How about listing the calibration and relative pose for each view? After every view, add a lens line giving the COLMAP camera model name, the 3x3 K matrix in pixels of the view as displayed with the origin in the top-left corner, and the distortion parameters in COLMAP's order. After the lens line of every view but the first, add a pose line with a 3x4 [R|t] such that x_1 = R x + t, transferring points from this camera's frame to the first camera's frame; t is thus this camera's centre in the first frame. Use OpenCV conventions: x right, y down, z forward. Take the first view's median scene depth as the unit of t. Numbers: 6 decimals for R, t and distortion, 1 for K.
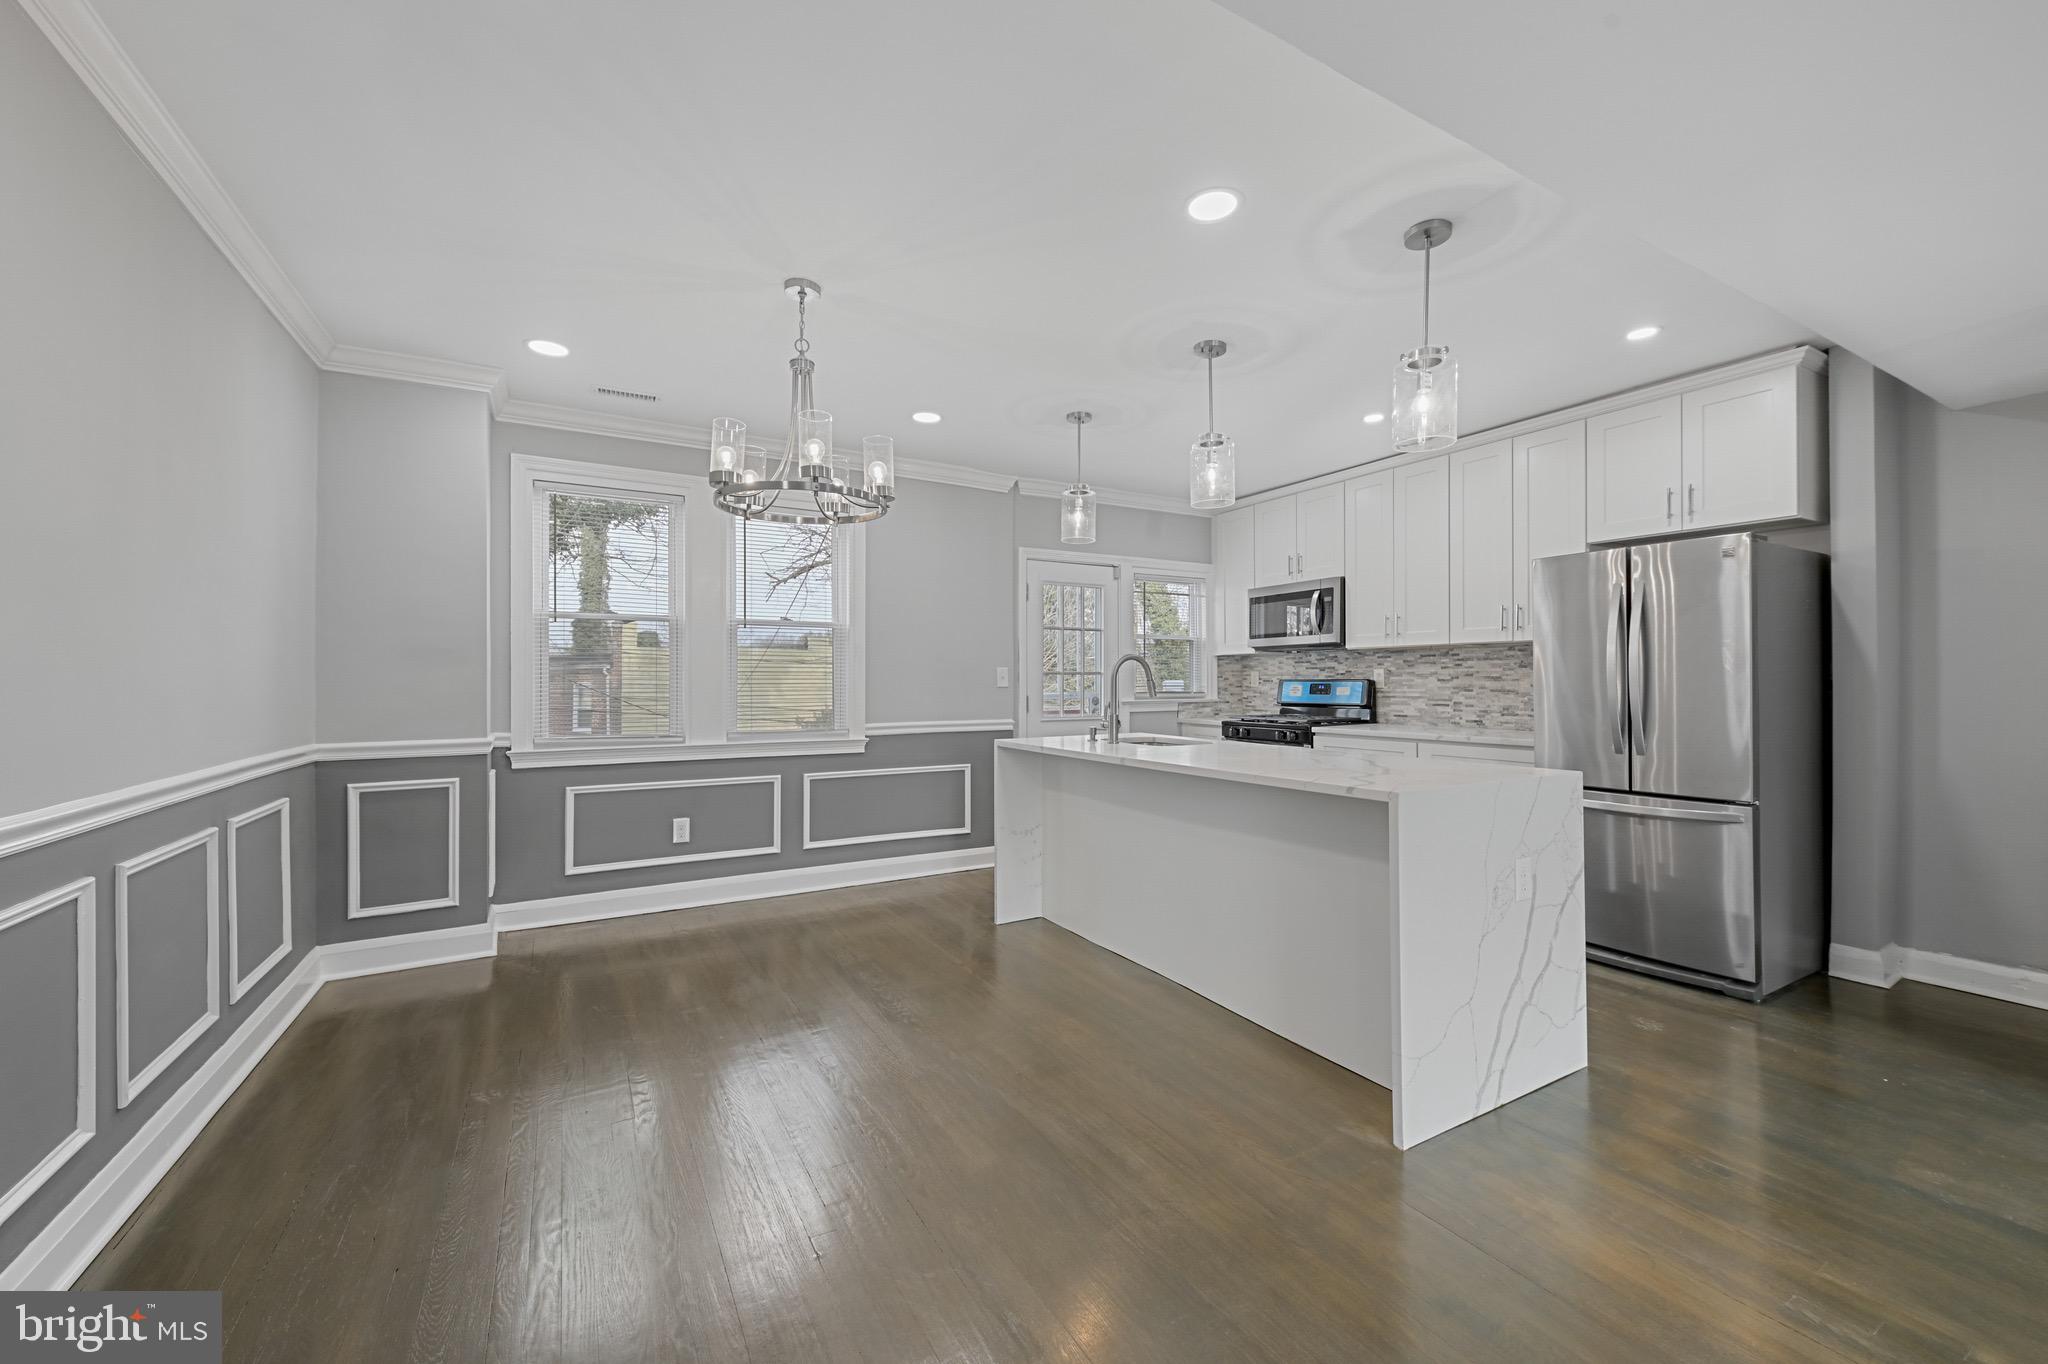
lens RADIAL K [[816.2, 0, 1026.5], [0, 816.2, 670.6], [0, 0, 1]] dist [0.007564, -0.000591]
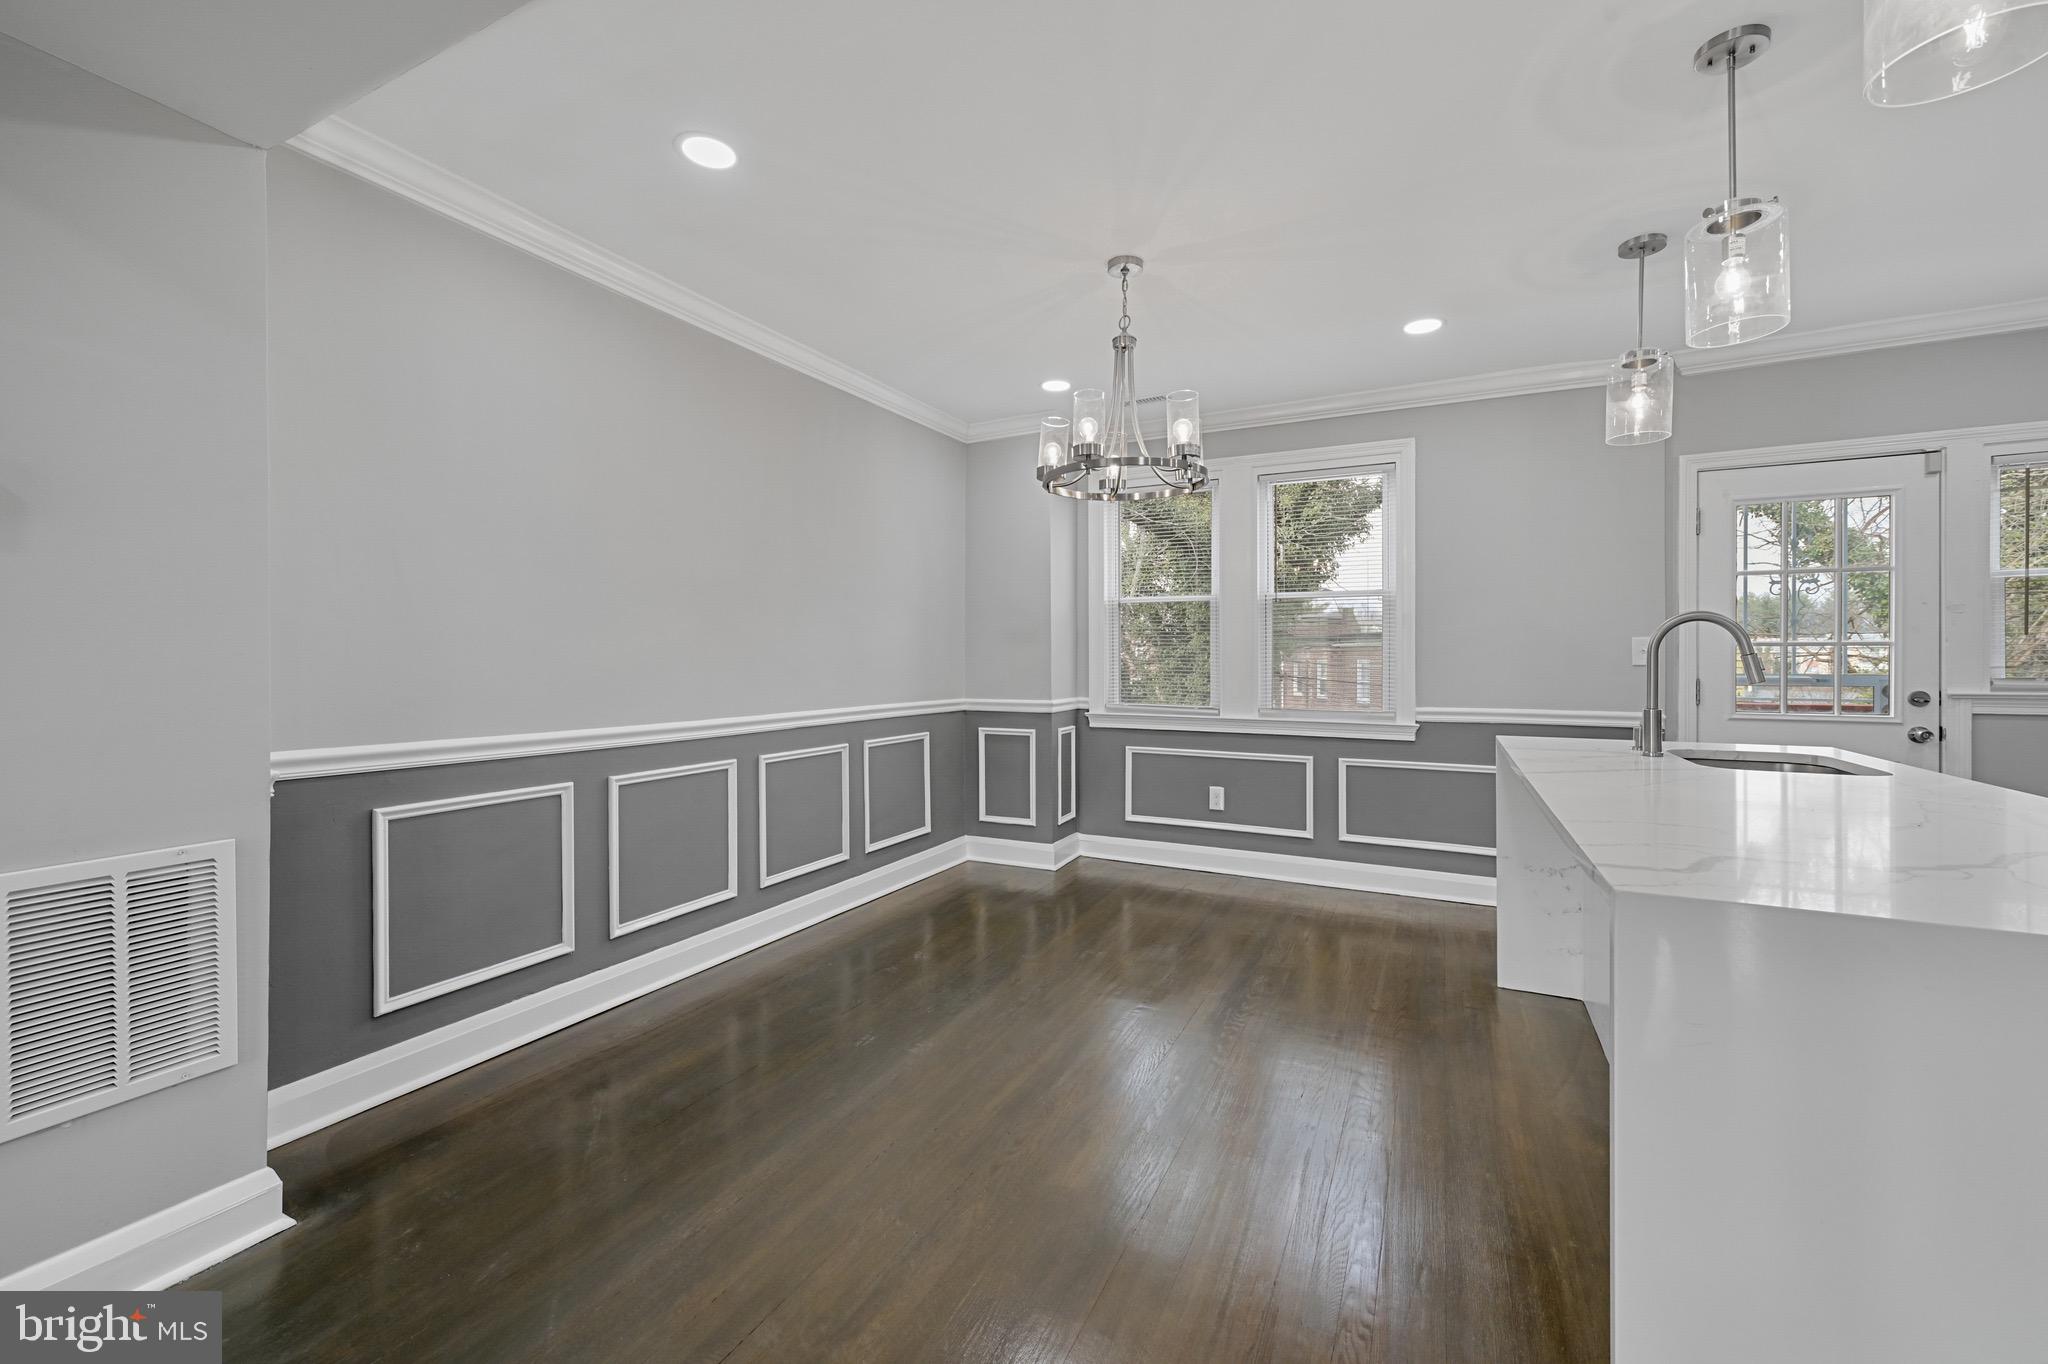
lens RADIAL K [[816.2, 0, 1031.3], [0, 816.2, 654.4], [0, 0, 1]] dist [0.007564, -0.000591]
pose [[0.542909, -0.002162, -0.839788, 0.312725], [0.009416, 0.999949, 0.003513, 0.004187], [0.839738, -0.009814, 0.542902, 0.218005]]
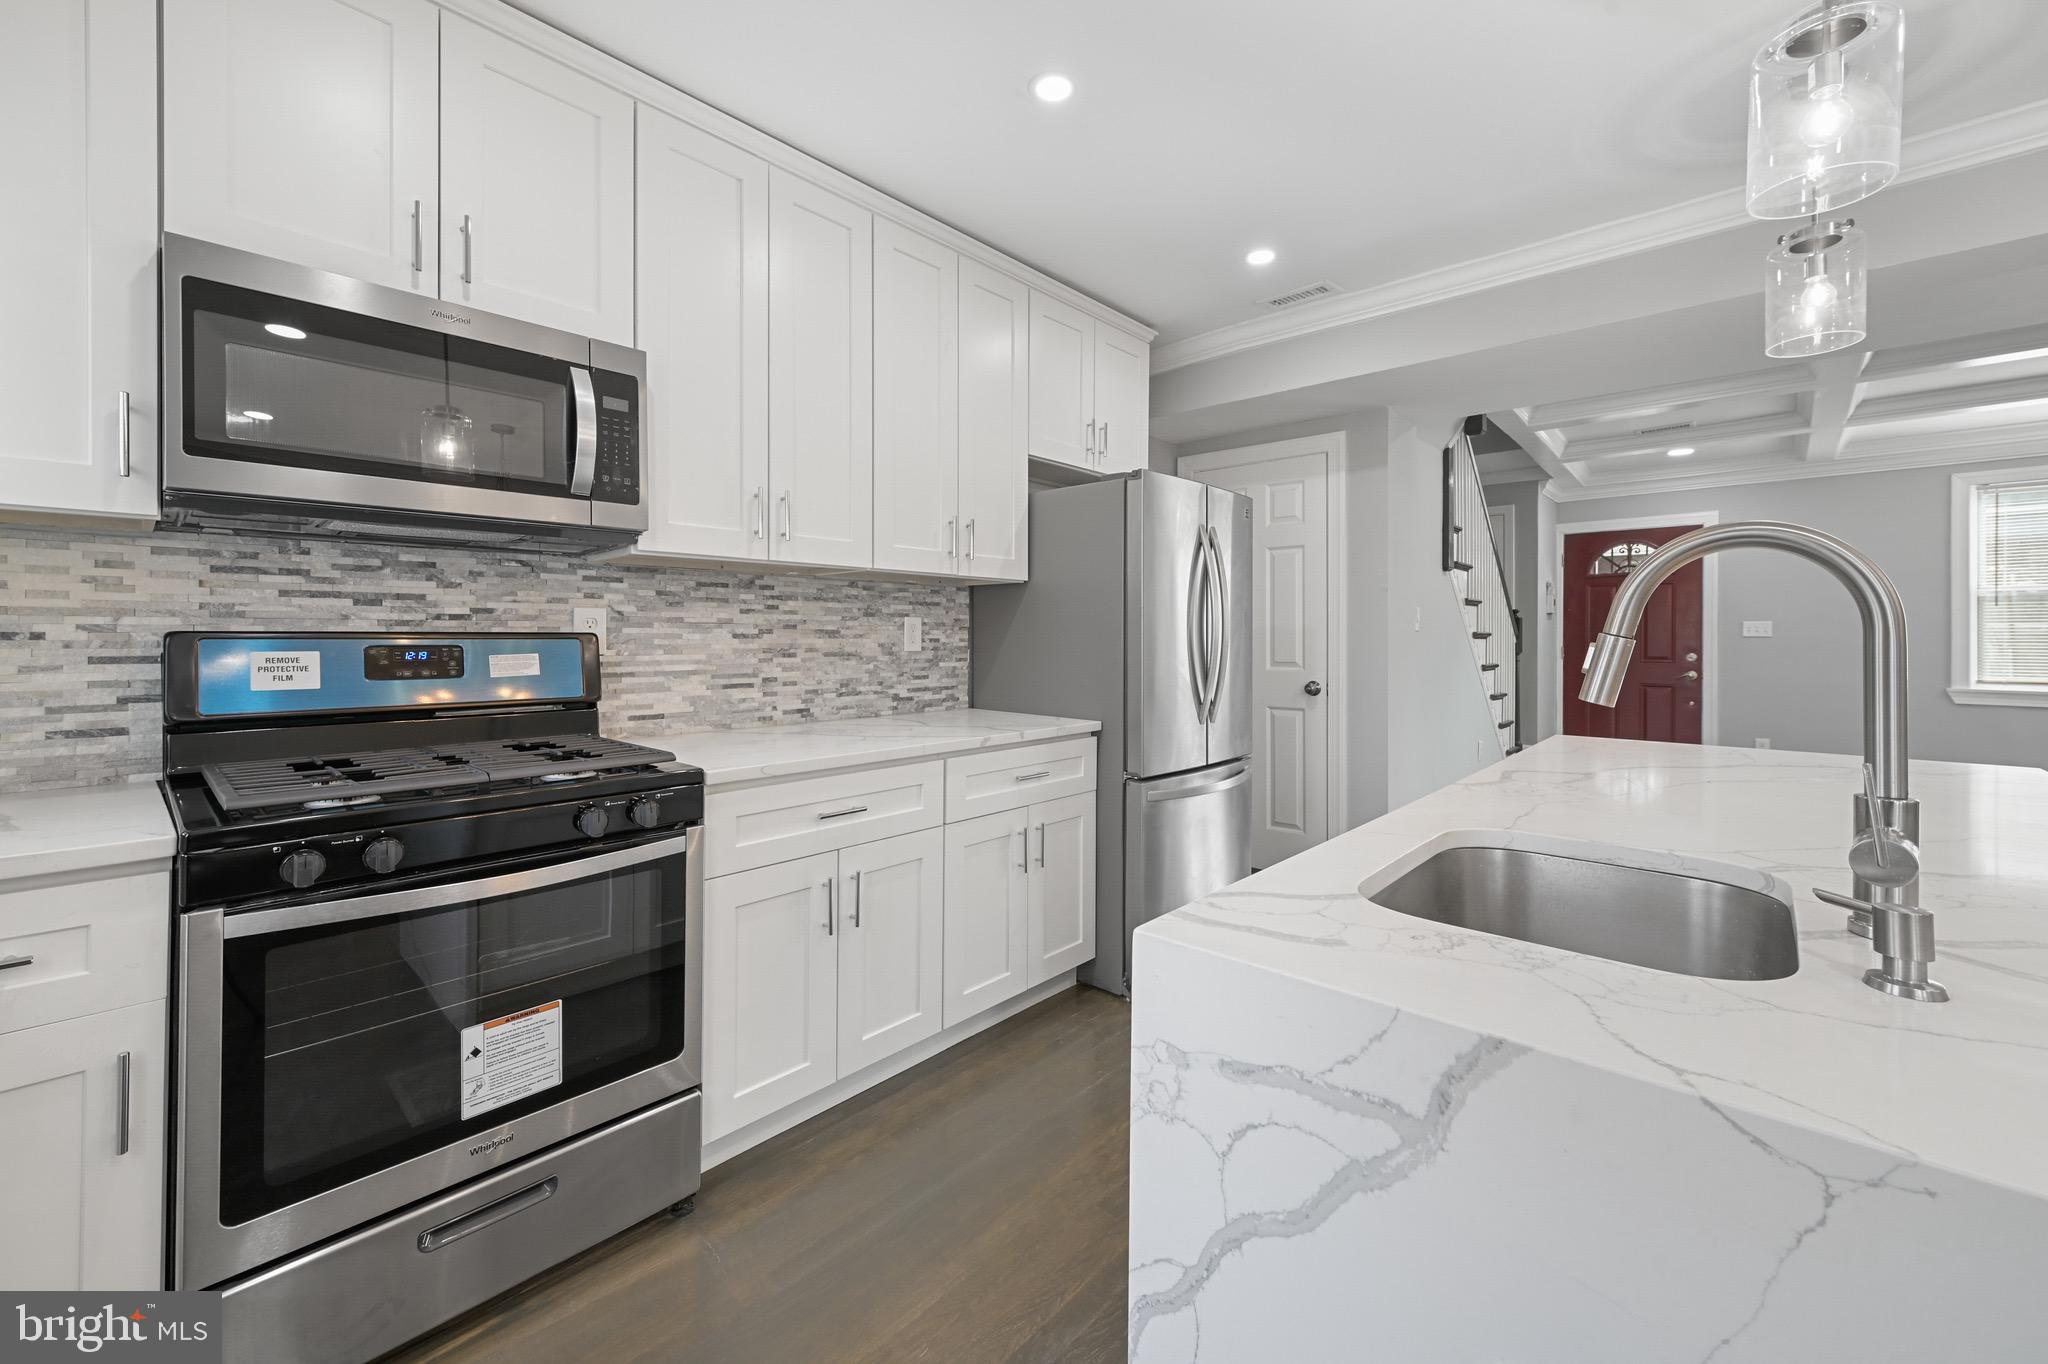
lens RADIAL K [[816.2, 0, 1019.3], [0, 816.2, 639.6], [0, 0, 1]] dist [0.007564, -0.000591]
pose [[-0.294973, -0.002482, 0.955502, -0.026775], [-0.012641, 0.999919, -0.001305, 0.013407], [-0.955422, -0.012464, -0.294980, 1.068011]]
